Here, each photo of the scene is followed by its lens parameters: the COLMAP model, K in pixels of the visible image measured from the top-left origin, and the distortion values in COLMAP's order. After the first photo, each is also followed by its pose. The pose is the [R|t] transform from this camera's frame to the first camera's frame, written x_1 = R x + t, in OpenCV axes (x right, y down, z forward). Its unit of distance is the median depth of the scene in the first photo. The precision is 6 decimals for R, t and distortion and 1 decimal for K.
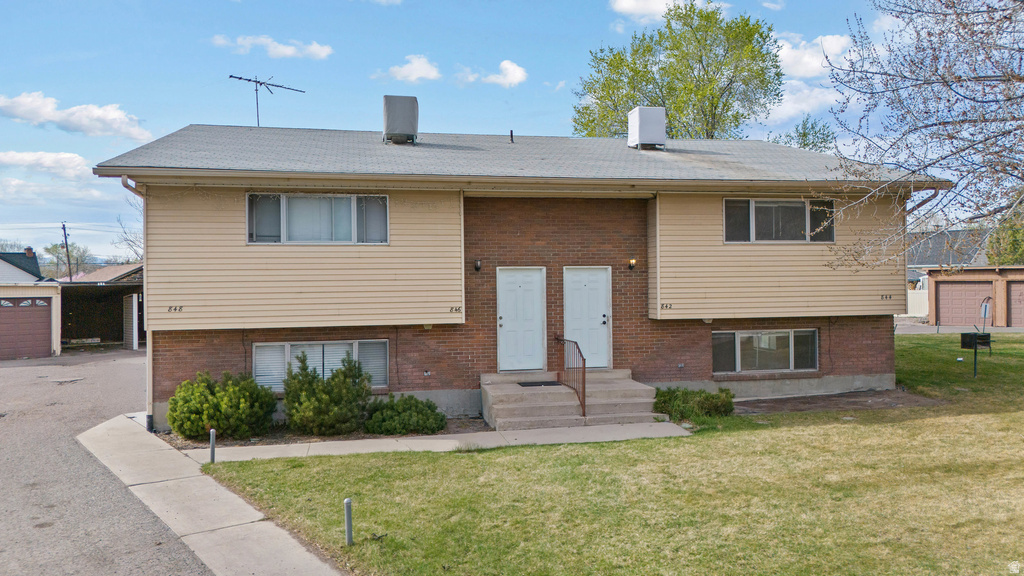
lens RADIAL K [[758.1, 0, 512.0], [0, 758.1, 288.0], [0, 0, 1]] dist [0.085181, -0.090203]
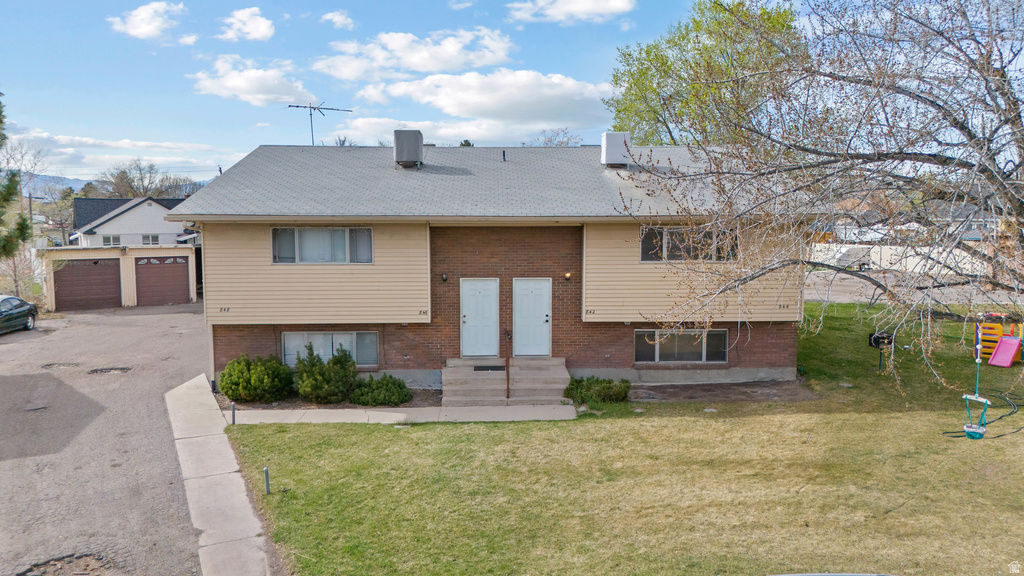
lens RADIAL K [[742.0, 0, 512.0], [0, 742.0, 288.0], [0, 0, 1]] dist [0.092790, -0.086306]
pose [[0.984141, 0.027878, -0.175182, 0.317989], [-0.009624, 0.994510, 0.104200, -0.157323], [0.177126, -0.100861, 0.979006, -0.257614]]
